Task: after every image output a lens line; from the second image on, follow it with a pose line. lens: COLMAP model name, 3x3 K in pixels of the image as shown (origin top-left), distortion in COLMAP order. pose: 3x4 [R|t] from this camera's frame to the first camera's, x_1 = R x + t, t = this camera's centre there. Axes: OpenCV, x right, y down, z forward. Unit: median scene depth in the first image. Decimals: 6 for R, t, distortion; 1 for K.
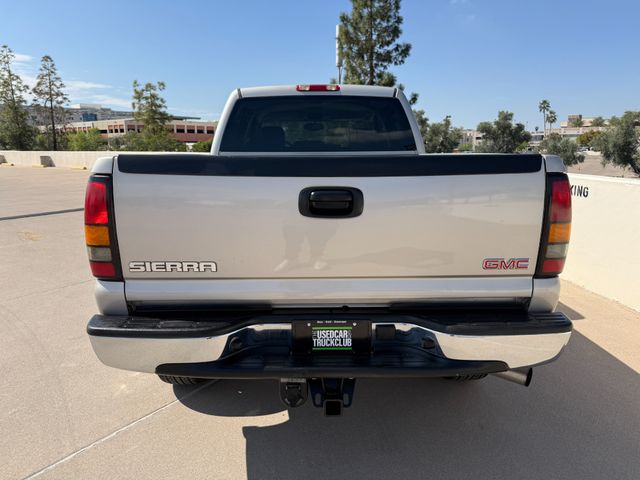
lens RADIAL K [[452.3, 0, 320.1], [0, 452.3, 244.6], [0, 0, 1]] dist [0.018934, -0.033324]
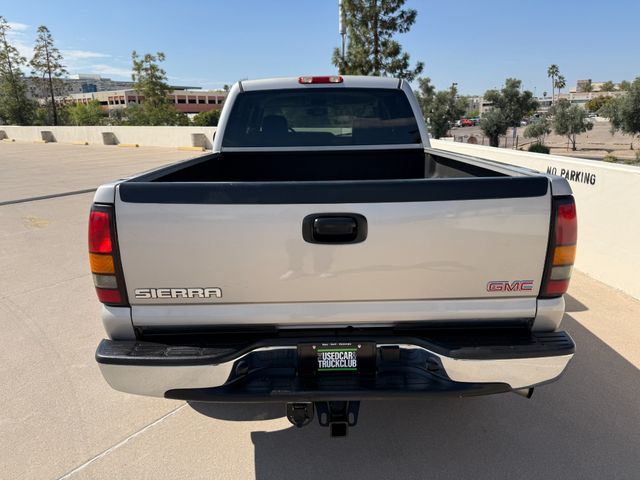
lens RADIAL K [[452.3, 0, 322.9], [0, 452.3, 243.0], [0, 0, 1]] dist [0.018934, -0.033324]
pose [[0.999931, -0.010529, -0.005284, 0.002275], [0.010845, 0.997908, 0.063731, -0.104314], [0.004602, -0.063784, 0.997953, 0.004044]]
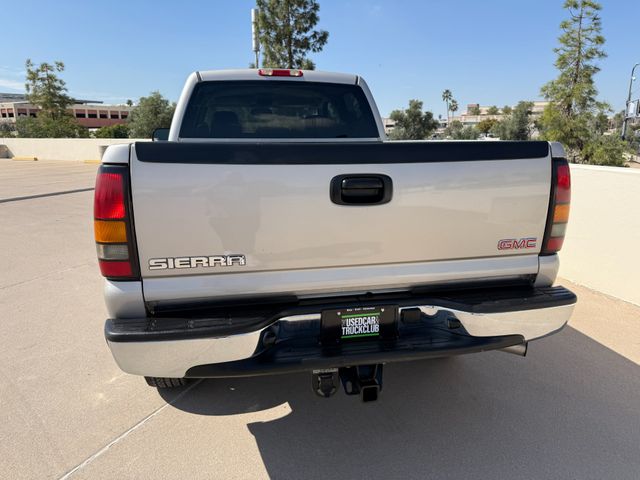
lens RADIAL K [[452.3, 0, 320.1], [0, 452.3, 239.0], [0, 0, 1]] dist [0.018934, -0.033324]
pose [[0.982446, -0.040532, 0.182091, -0.208114], [0.037519, 0.999097, 0.019958, -0.006630], [-0.182736, -0.012776, 0.983079, 0.029510]]
